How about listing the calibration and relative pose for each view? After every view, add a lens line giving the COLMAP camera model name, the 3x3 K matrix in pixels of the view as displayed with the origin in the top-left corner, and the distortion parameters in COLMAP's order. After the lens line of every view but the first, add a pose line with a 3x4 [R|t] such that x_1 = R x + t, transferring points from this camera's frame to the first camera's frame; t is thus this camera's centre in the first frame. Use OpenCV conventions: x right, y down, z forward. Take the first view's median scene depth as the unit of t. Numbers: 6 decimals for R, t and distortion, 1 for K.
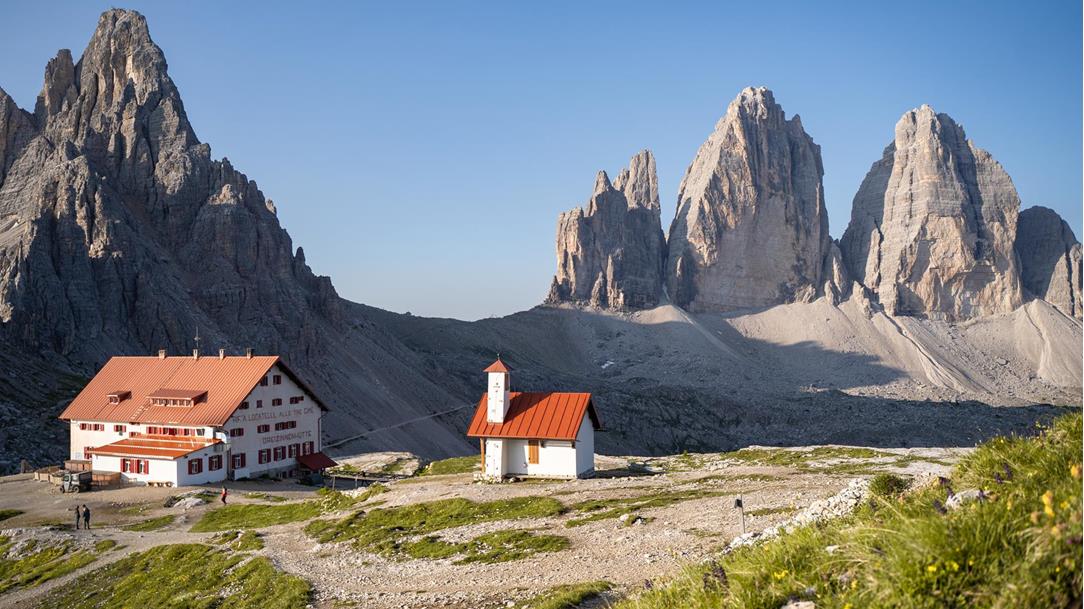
lens RADIAL K [[898.5, 0, 542.0], [0, 898.5, 304.5], [0, 0, 1]] dist [-0.106207, 0.073581]
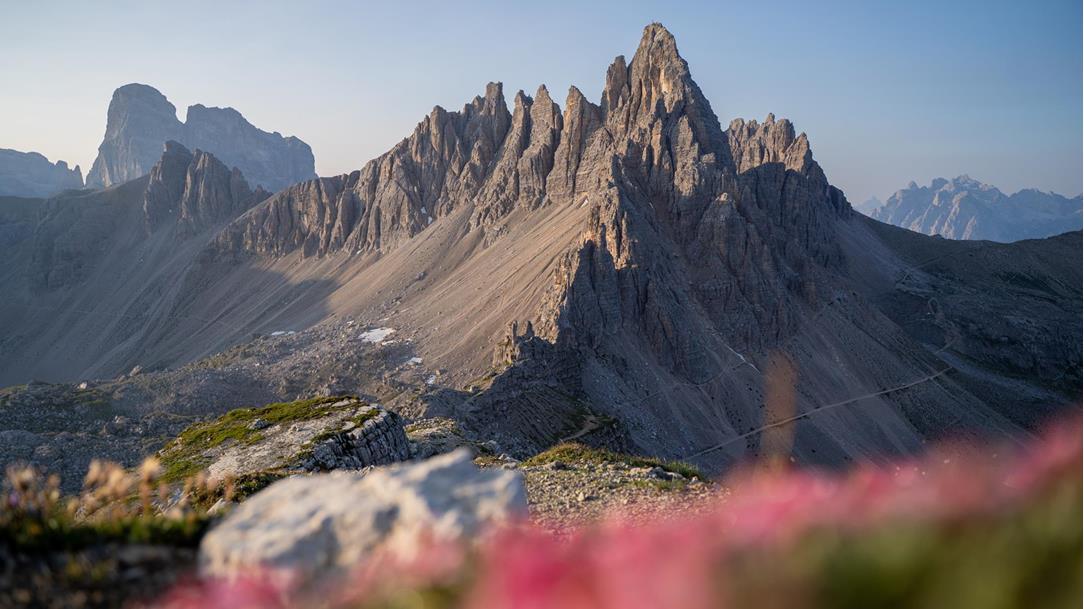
lens RADIAL K [[888.3, 0, 542.0], [0, 888.3, 304.5], [0, 0, 1]] dist [-0.117912, 0.104020]
pose [[0.806688, 0.086012, -0.584685, 0.060067], [0.008288, 0.987608, 0.156720, -0.058293], [0.590920, -0.131270, 0.795979, -0.057338]]
